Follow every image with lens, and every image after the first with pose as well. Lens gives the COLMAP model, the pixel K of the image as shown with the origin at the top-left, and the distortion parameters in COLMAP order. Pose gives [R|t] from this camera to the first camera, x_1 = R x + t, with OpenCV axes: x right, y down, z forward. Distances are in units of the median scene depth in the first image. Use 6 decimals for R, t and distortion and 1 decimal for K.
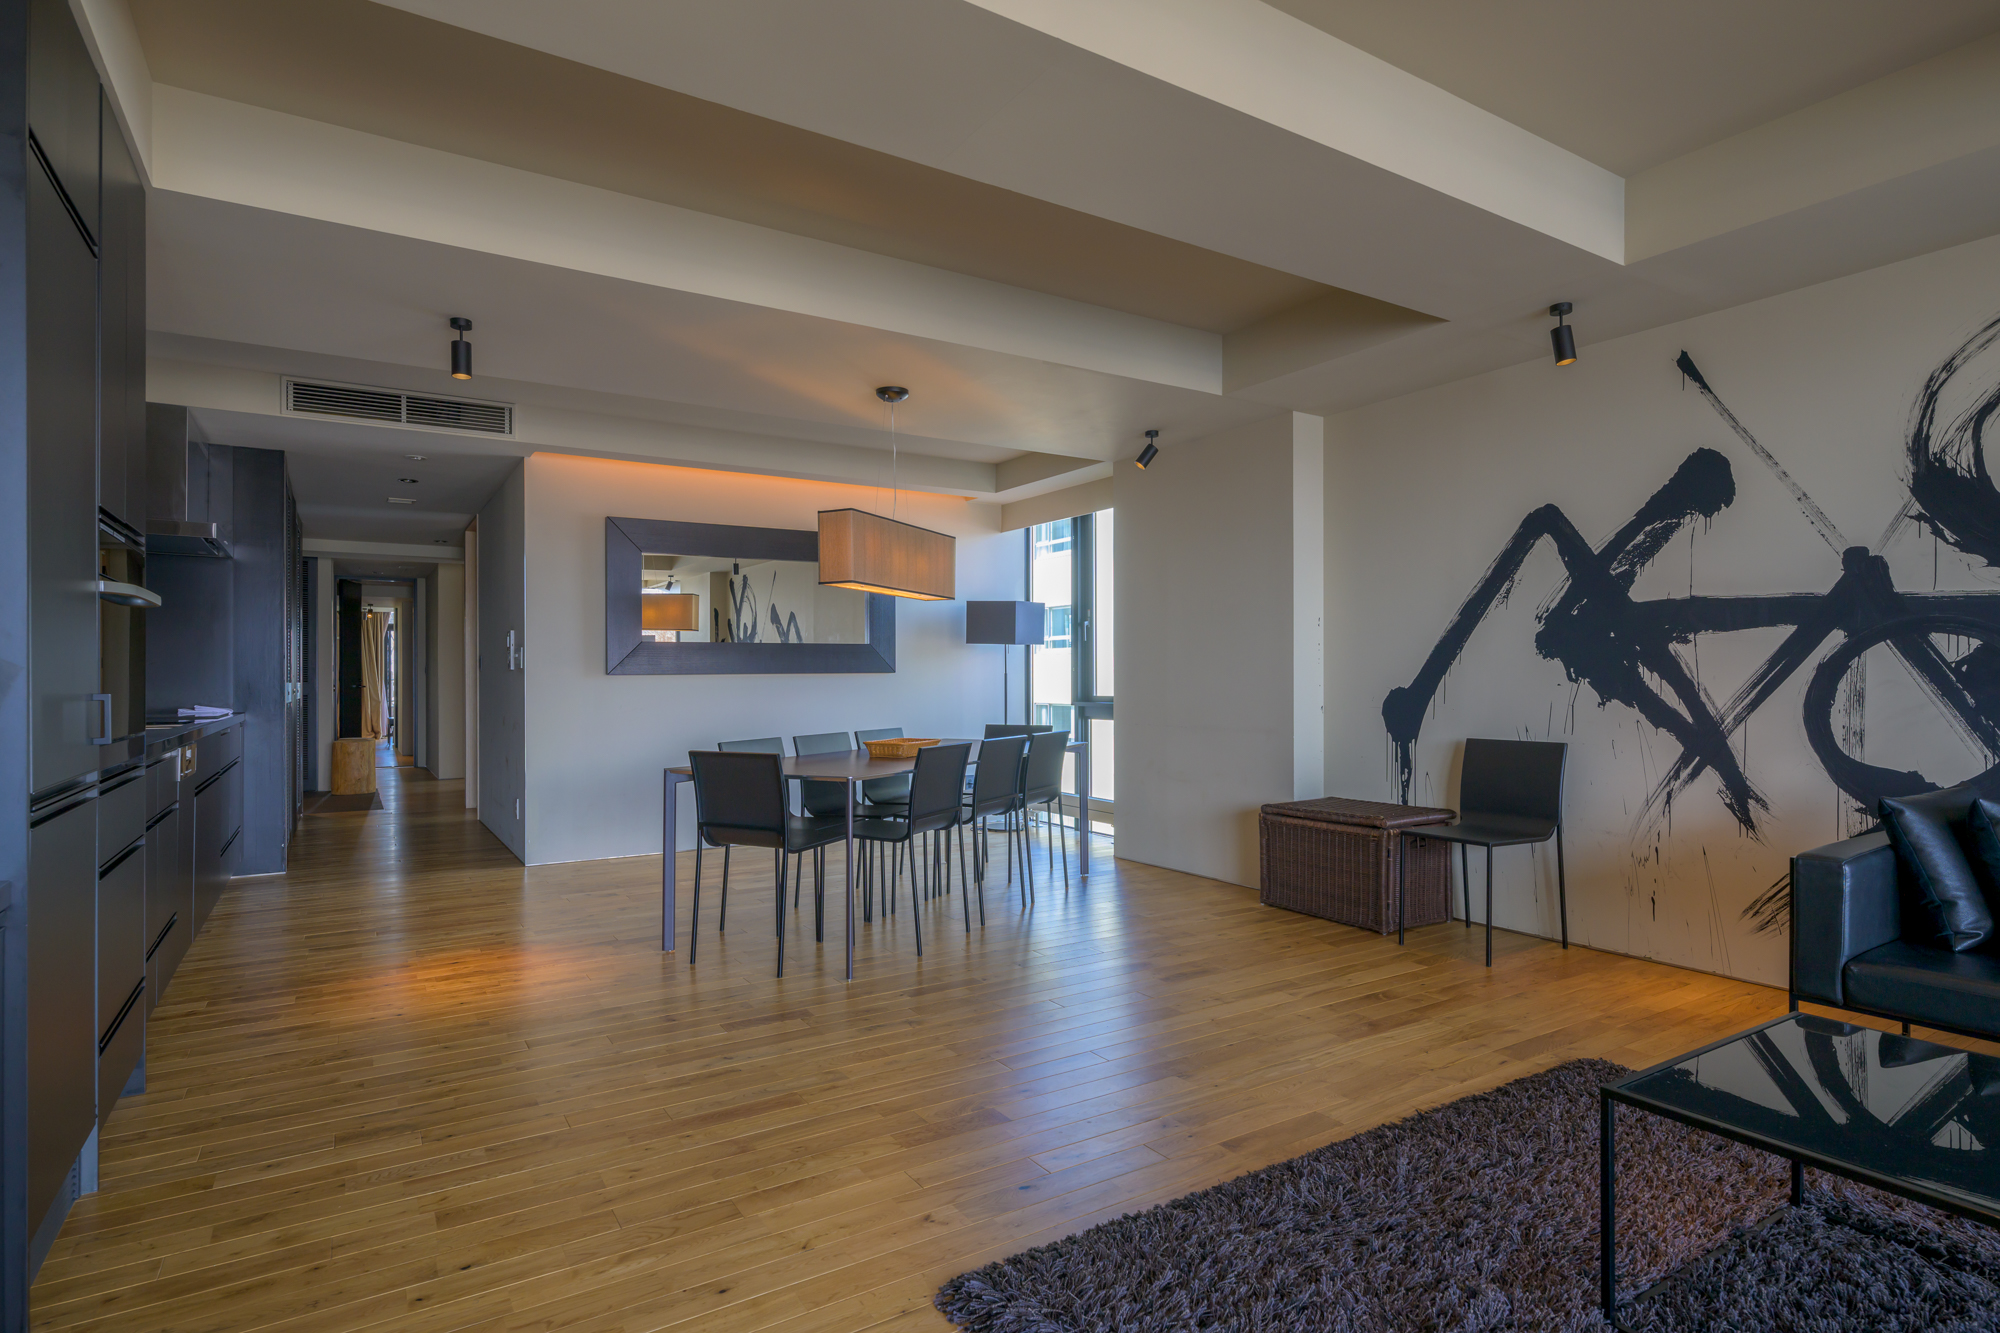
lens RADIAL K [[1034.2, 0, 996.9], [0, 1034.2, 670.3], [0, 0, 1]] dist [0.000701, 0.000200]
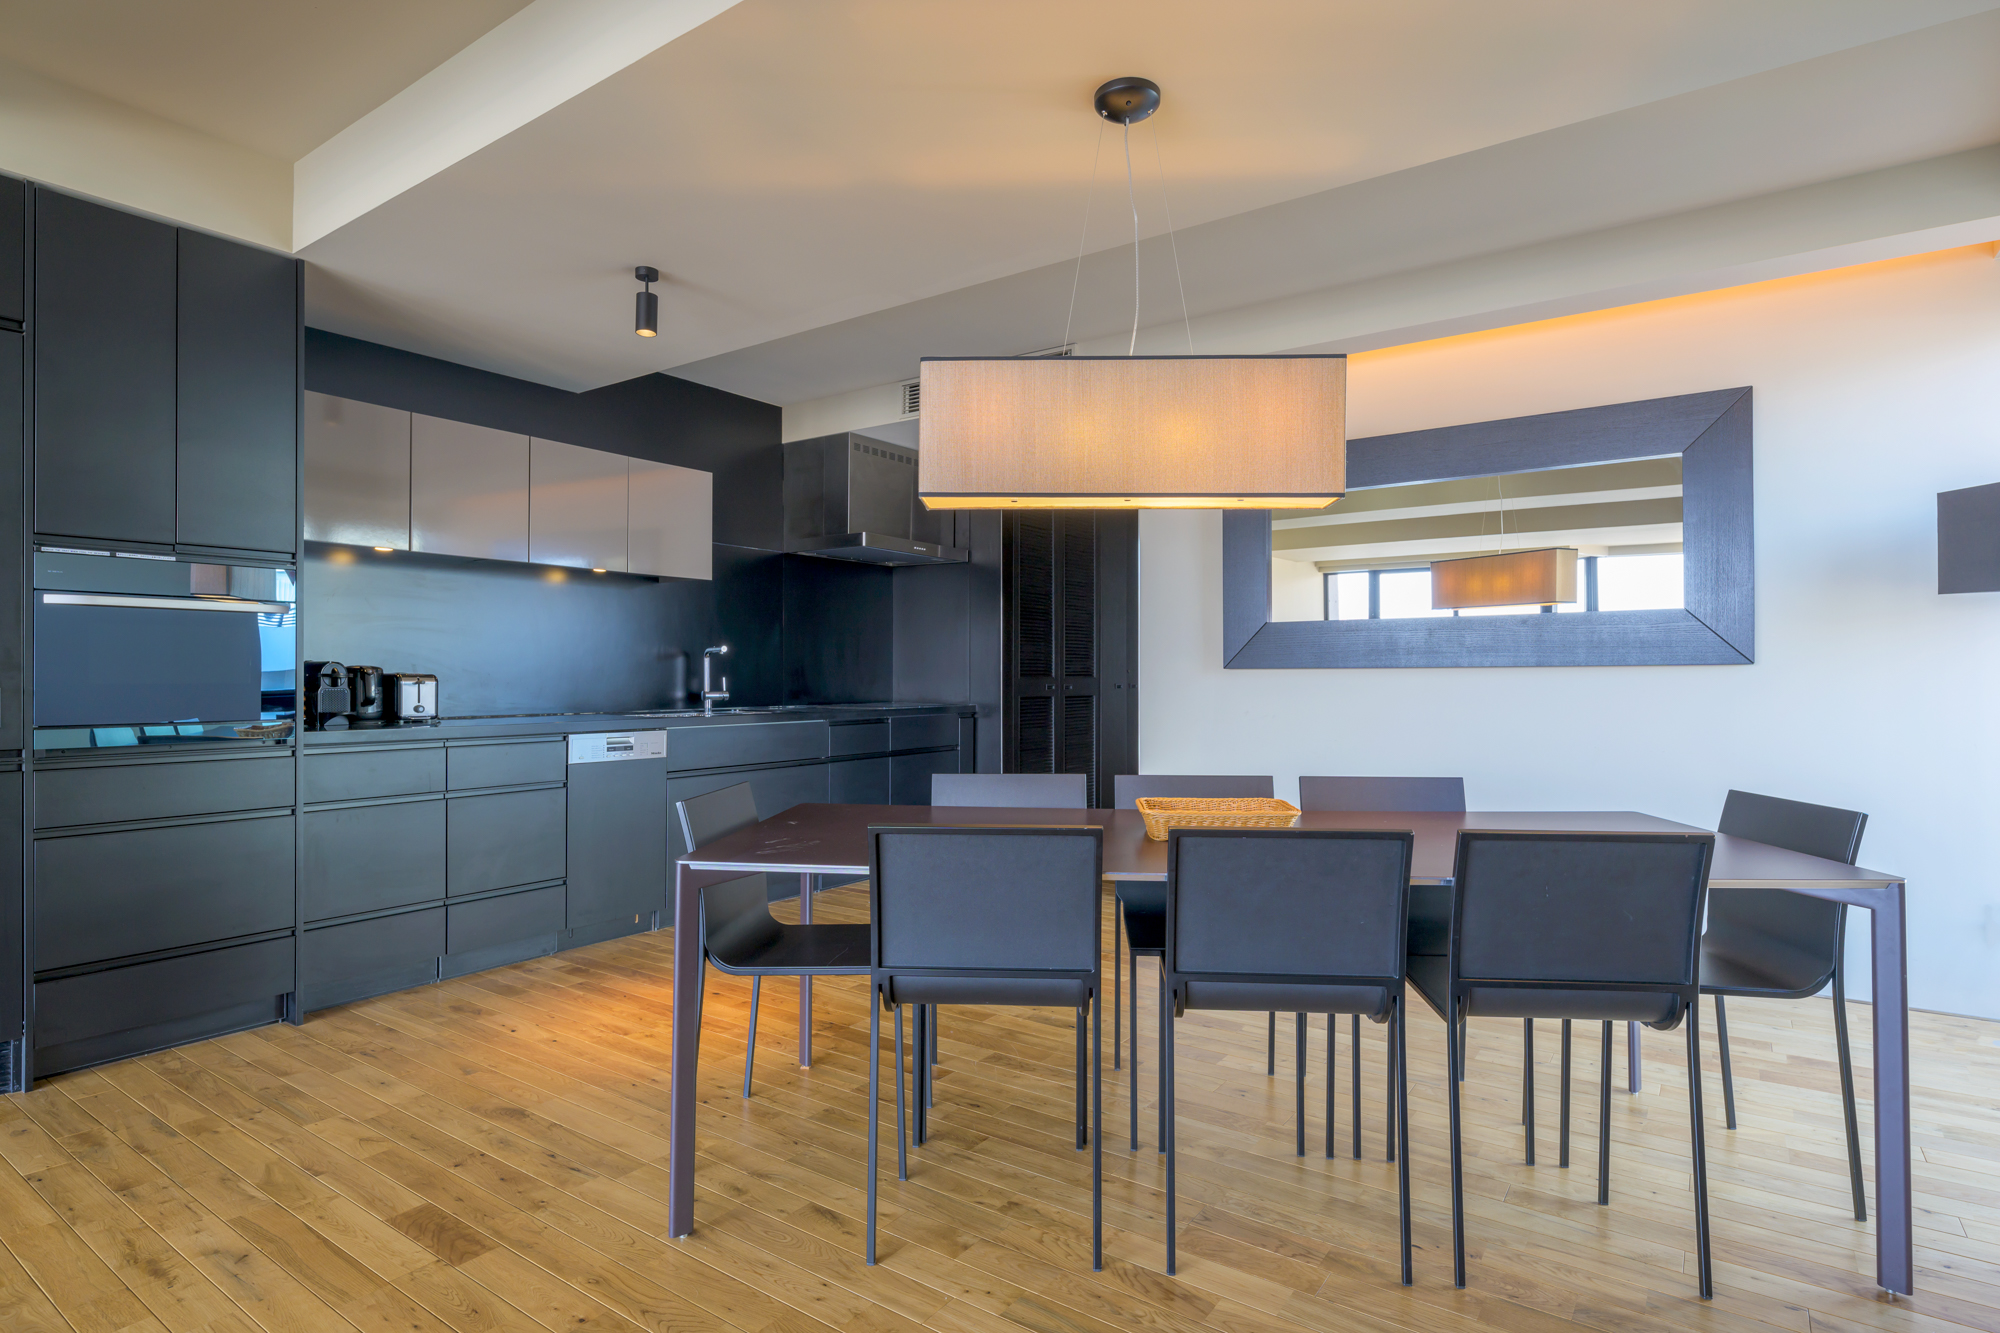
lens RADIAL K [[1034.2, 0, 996.9], [0, 1034.2, 670.3], [0, 0, 1]] dist [0.000701, 0.000200]
pose [[0.382174, -0.001181, -0.924090, 0.386723], [0.007691, 0.999969, 0.001903, 0.004692], [0.924059, -0.007834, 0.382171, 0.875110]]
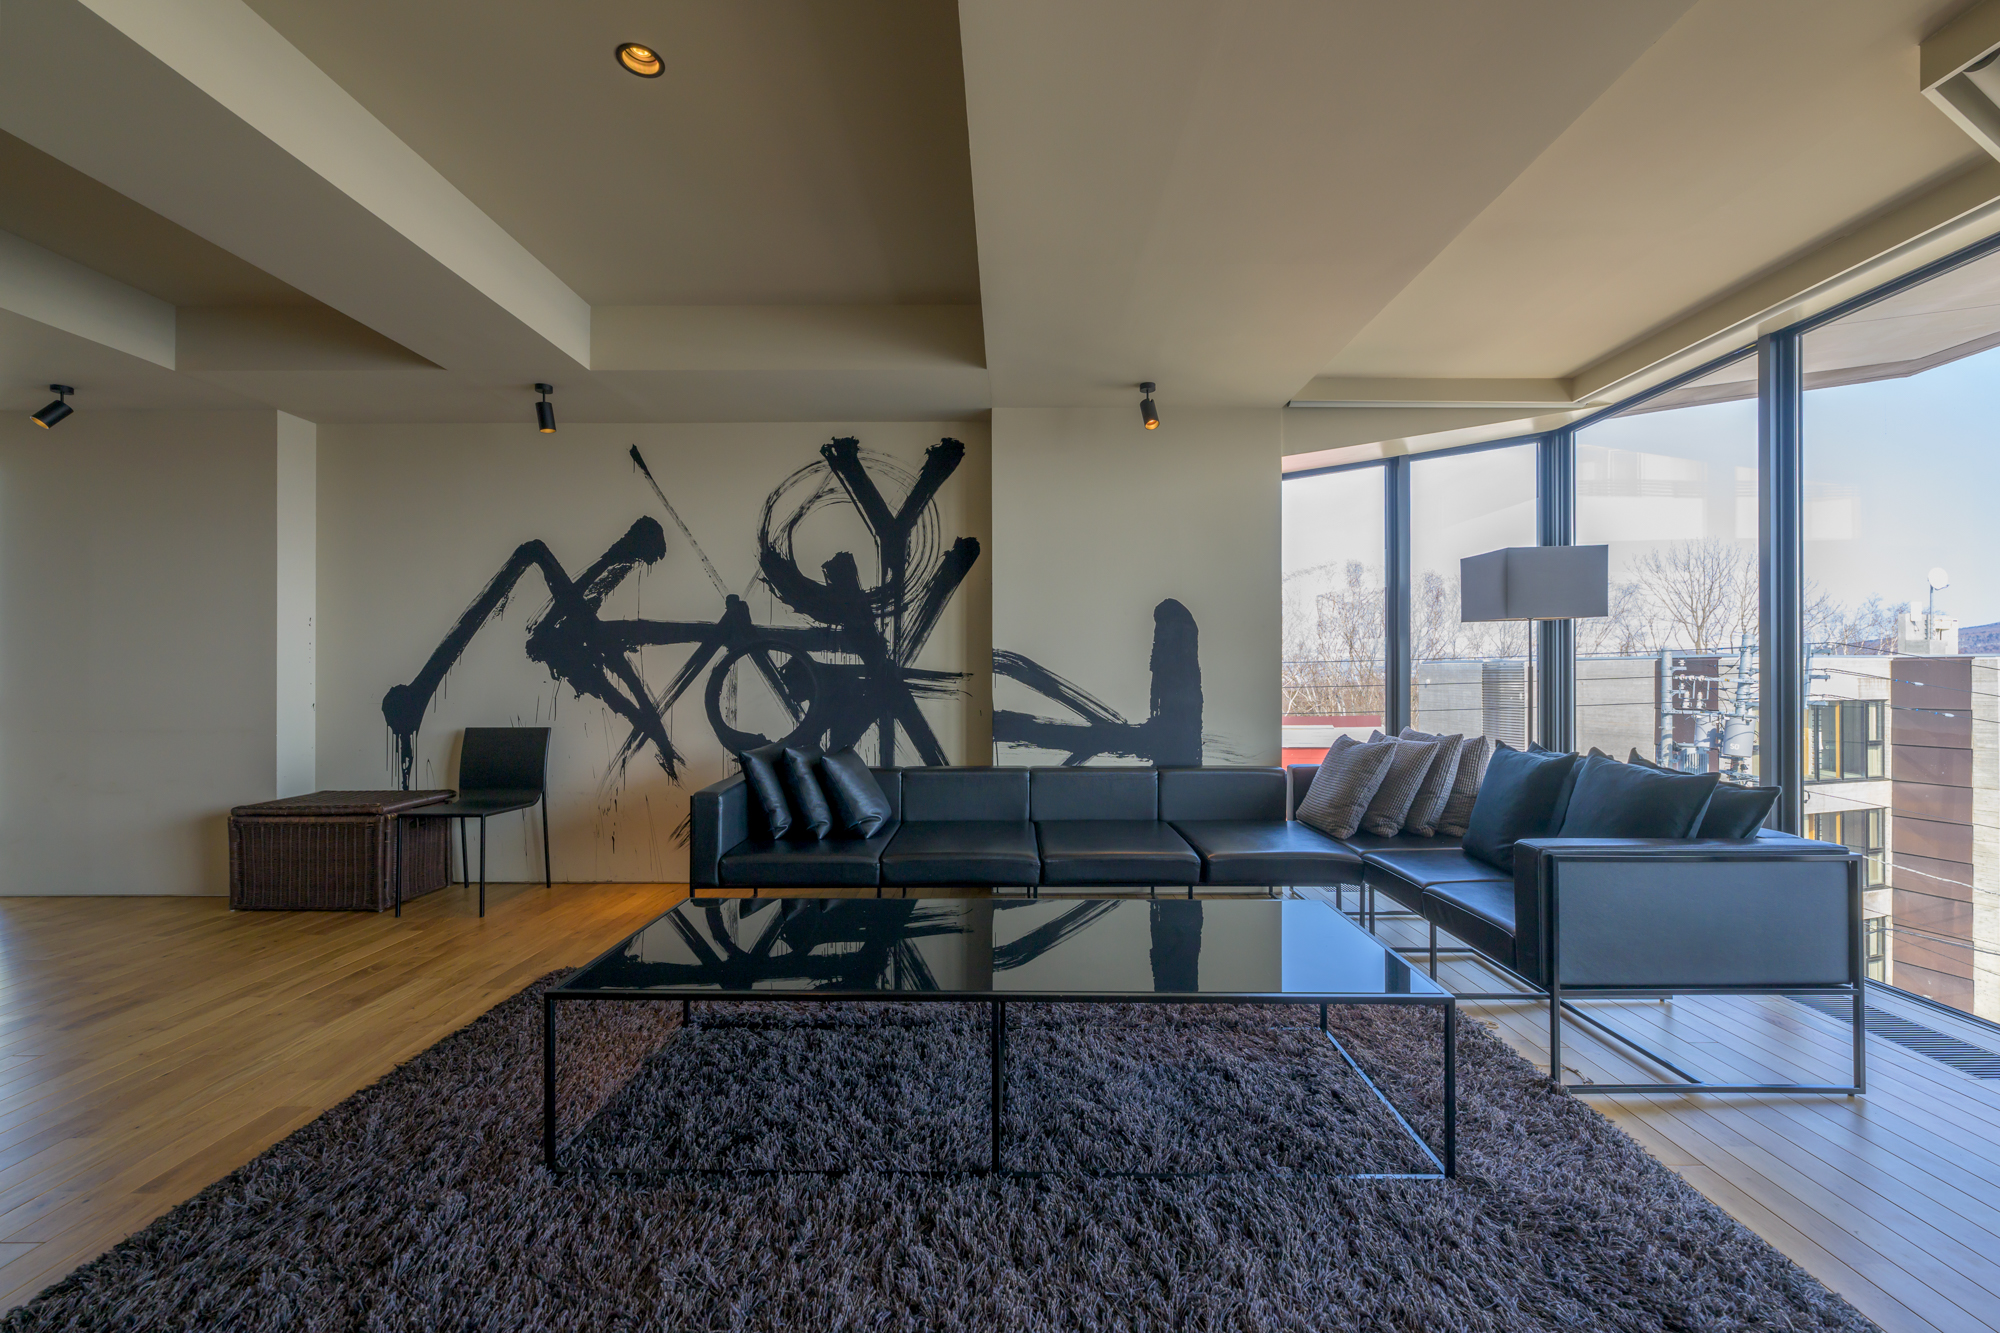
lens RADIAL K [[800.3, 0, 1000.0], [0, 800.3, 666.5], [0, 0, 1]] dist [-0.000155, 0.000024]
pose [[0.538972, 0.012173, 0.842236, 0.018236], [-0.007753, 0.999925, -0.009492, -0.000275], [-0.842288, -0.001414, 0.539025, -0.008668]]
